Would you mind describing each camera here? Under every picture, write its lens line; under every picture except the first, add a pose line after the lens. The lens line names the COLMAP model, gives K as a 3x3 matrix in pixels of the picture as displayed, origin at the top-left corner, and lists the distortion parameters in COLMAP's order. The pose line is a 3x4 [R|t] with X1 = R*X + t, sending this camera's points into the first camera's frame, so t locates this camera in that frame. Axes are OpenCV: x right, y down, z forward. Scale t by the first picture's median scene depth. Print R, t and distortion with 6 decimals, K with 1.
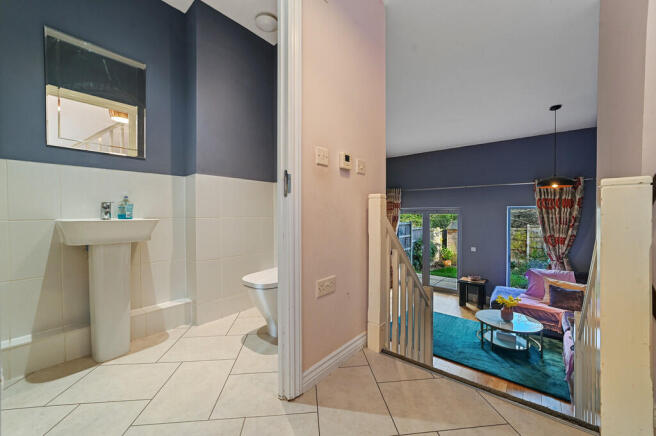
lens RADIAL K [[257.9, 0, 329.2], [0, 257.9, 220.0], [0, 0, 1]] dist [-0.002809, 0.001477]
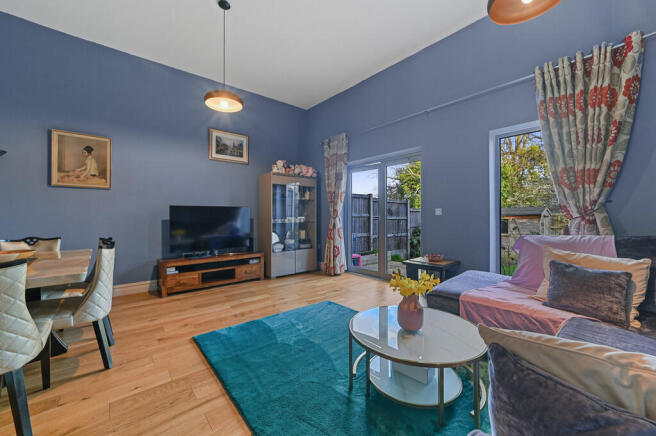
lens RADIAL K [[257.9, 0, 327.1], [0, 257.9, 218.4], [0, 0, 1]] dist [-0.002809, 0.001477]
pose [[0.985853, -0.003034, -0.167583, 0.494681], [0.001622, 0.999962, -0.008562, 0.165169], [0.167602, 0.008169, 0.985821, 0.436686]]
